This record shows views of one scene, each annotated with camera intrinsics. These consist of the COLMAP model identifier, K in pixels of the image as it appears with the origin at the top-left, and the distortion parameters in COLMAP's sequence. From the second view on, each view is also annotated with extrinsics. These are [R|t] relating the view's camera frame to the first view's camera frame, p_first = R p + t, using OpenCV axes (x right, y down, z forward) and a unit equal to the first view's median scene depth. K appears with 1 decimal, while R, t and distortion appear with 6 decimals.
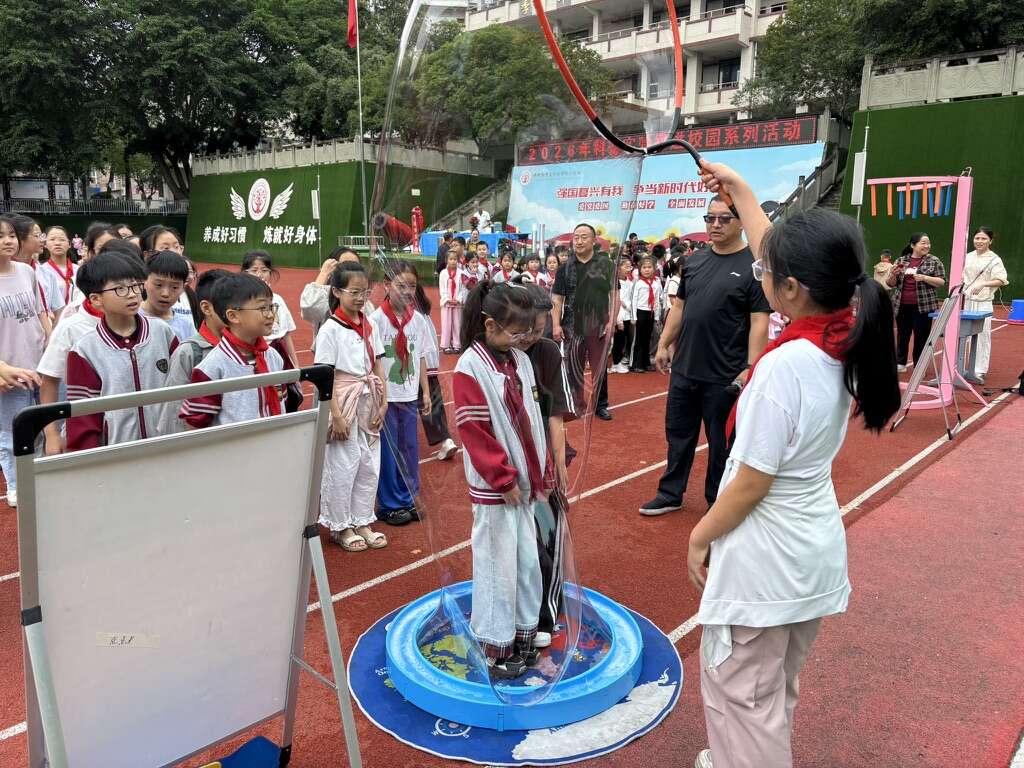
lens RADIAL K [[775.6, 0, 513.0], [0, 775.6, 377.0], [0, 0, 1]] dist [0.026825, -0.003683]
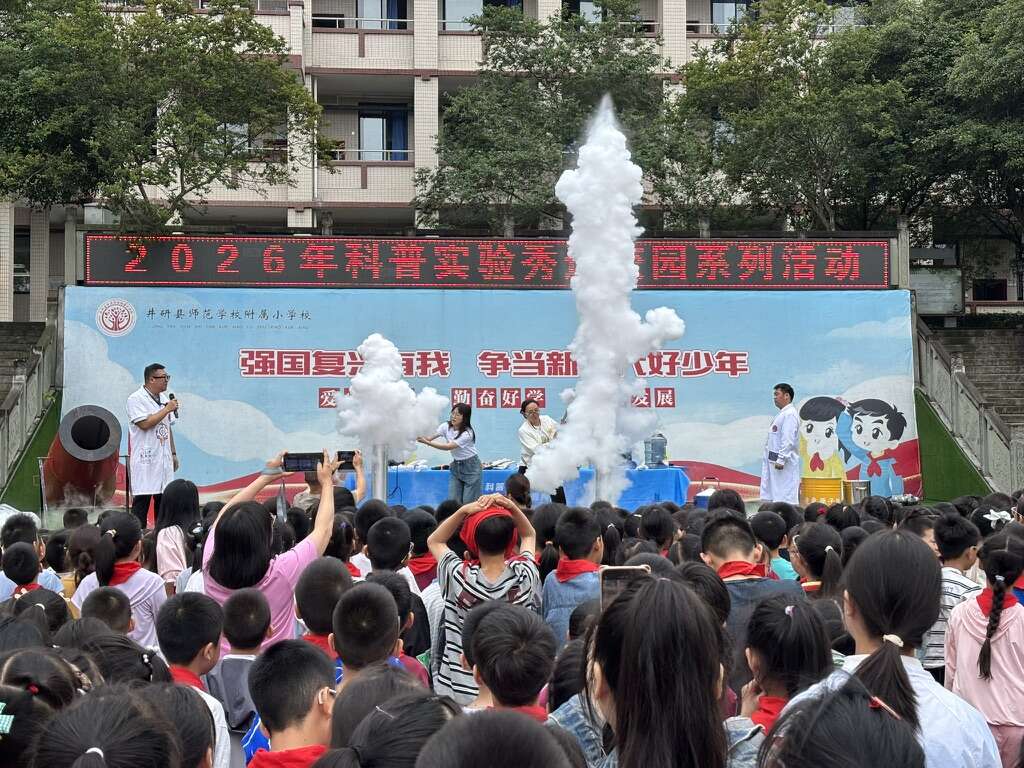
lens RADIAL K [[1530.5, 0, 512.0], [0, 1530.5, 384.0], [0, 0, 1]] dist [0.053369, 0.192498]
pose [[0.713199, 0.024978, 0.700517, -0.436070], [0.132239, 0.976625, -0.169457, -0.089954], [-0.688375, 0.213493, 0.693225, 0.429566]]
